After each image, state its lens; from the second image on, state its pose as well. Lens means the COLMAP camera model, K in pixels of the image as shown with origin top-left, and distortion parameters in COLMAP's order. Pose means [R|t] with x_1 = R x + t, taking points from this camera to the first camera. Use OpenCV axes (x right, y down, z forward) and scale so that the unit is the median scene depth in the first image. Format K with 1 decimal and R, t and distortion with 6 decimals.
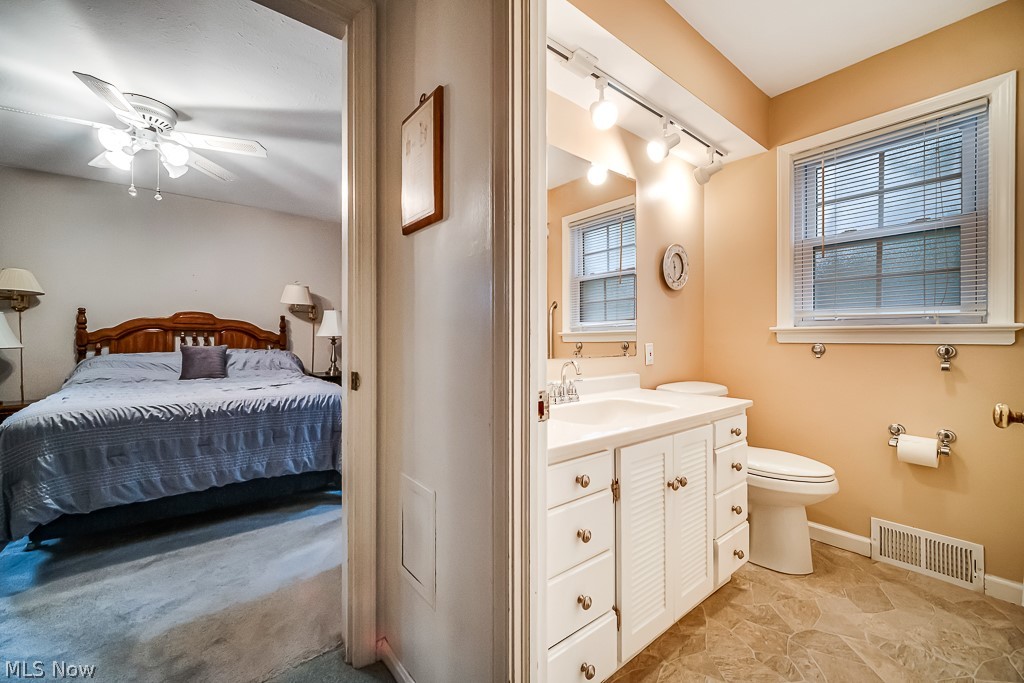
lens RADIAL K [[413.9, 0, 510.3], [0, 413.9, 341.4], [0, 0, 1]] dist [-0.003161, 0.000843]
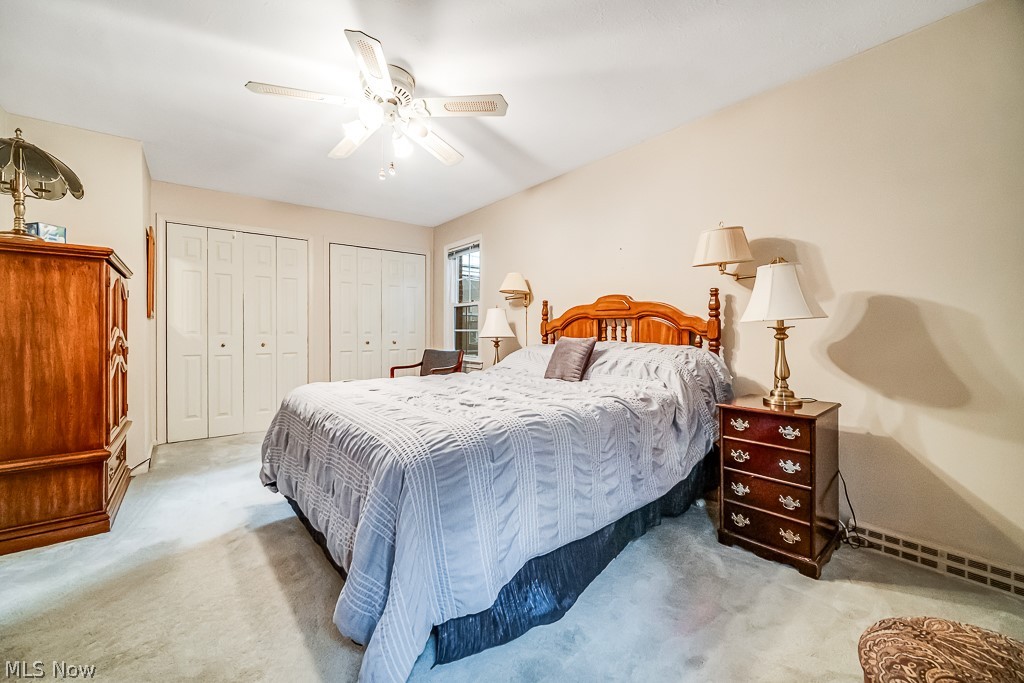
lens RADIAL K [[413.9, 0, 512.1], [0, 413.9, 335.6], [0, 0, 1]] dist [-0.003161, 0.000843]
pose [[-0.006926, 0.010315, -0.999923, 0.030219], [-0.002406, 0.999944, 0.010332, -0.001283], [0.999973, 0.002477, -0.006901, 0.790186]]
